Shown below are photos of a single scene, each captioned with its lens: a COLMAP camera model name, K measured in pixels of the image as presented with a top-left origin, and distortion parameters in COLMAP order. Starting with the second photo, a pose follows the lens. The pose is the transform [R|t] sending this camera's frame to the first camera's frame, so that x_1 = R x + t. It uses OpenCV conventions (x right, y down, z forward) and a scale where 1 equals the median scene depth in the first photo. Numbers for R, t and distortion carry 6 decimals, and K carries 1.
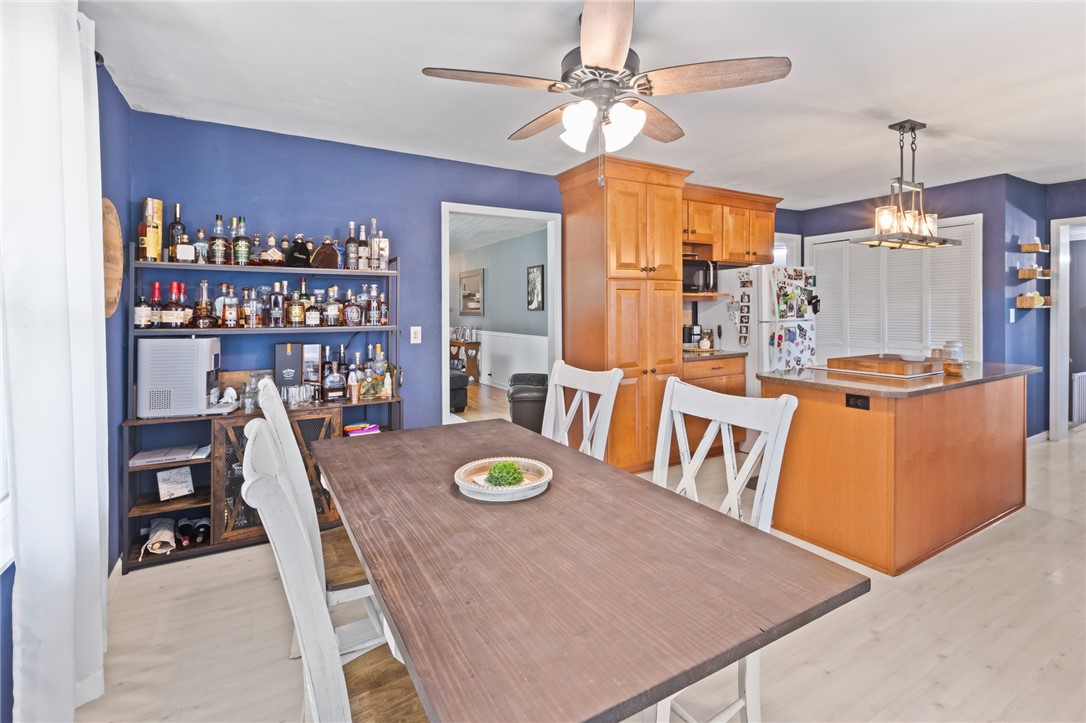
lens RADIAL K [[498.1, 0, 540.1], [0, 498.1, 308.2], [0, 0, 1]] dist [0.000050, -0.000507]
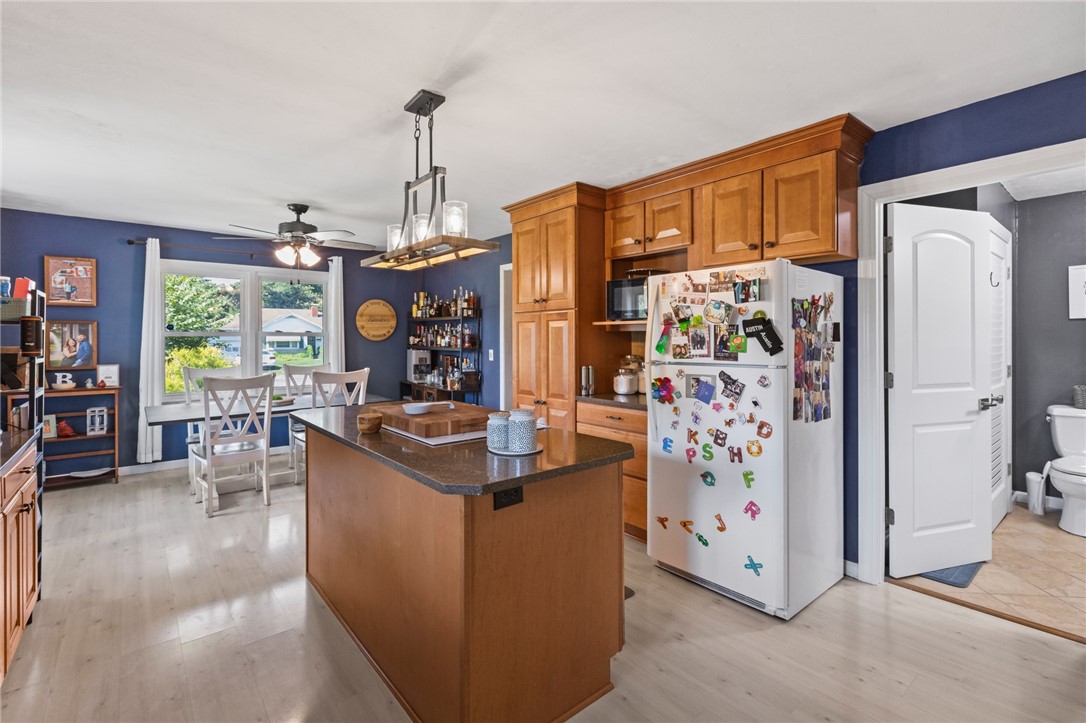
lens RADIAL K [[492.2, 0, 539.6], [0, 492.2, 332.5], [0, 0, 1]] dist [-0.000492, -0.000159]
pose [[0.171309, -0.003380, -0.985211, 1.049678], [0.000651, 0.999994, -0.003317, -0.009583], [0.985217, -0.000073, 0.171311, 0.727985]]
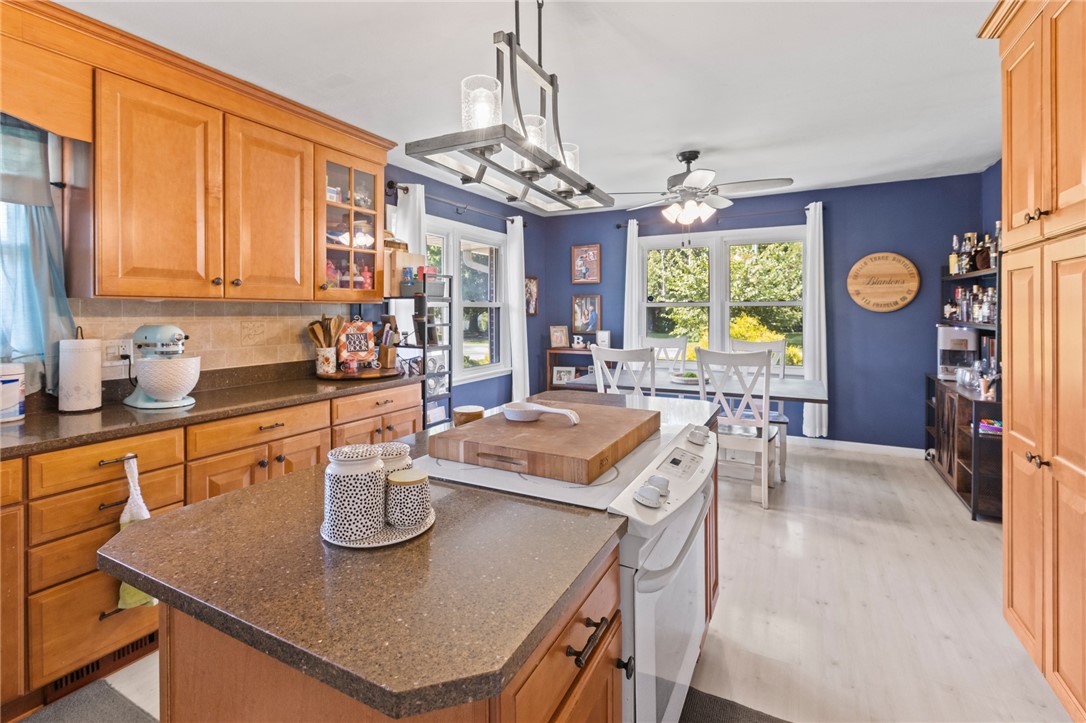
lens RADIAL K [[498.1, 0, 540.1], [0, 498.1, 308.2], [0, 0, 1]] dist [0.000050, -0.000507]
pose [[-0.843643, 0.007831, -0.536848, 0.694745], [0.010152, 0.999948, -0.001367, -0.002972], [0.536809, -0.006603, -0.843678, 0.989373]]
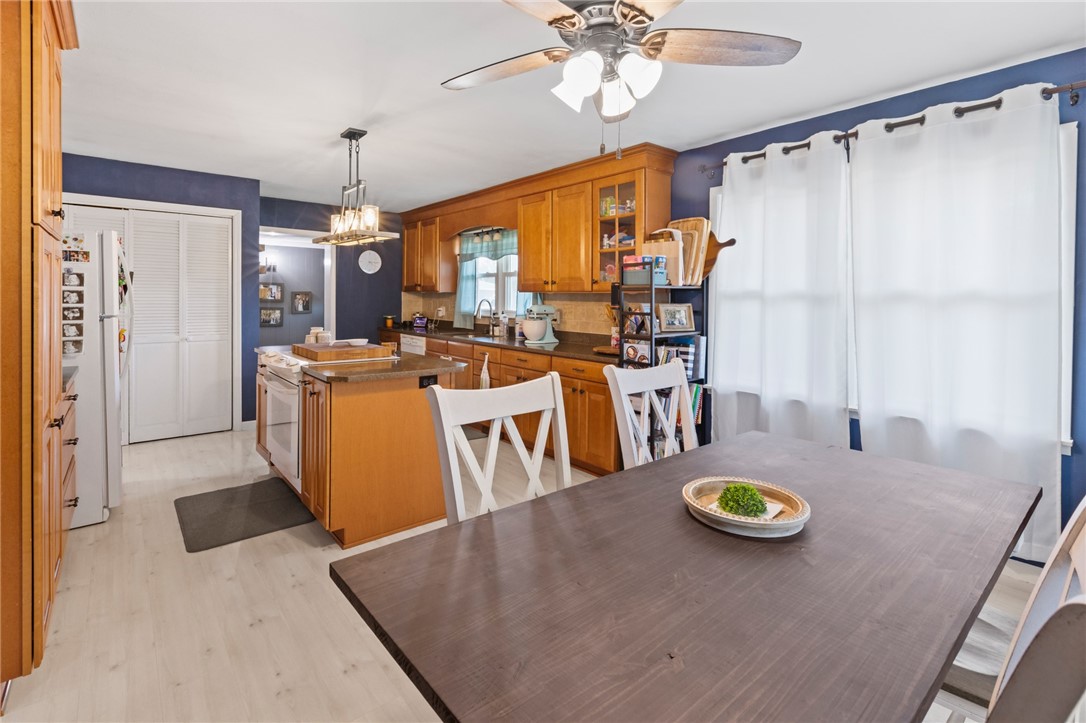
lens RADIAL K [[498.1, 0, 540.1], [0, 498.1, 308.2], [0, 0, 1]] dist [0.000050, -0.000507]
pose [[-0.179038, -0.015915, 0.983713, -0.295950], [-0.008782, 0.999855, 0.014578, 0.002019], [-0.983803, -0.006030, -0.179152, 0.546268]]
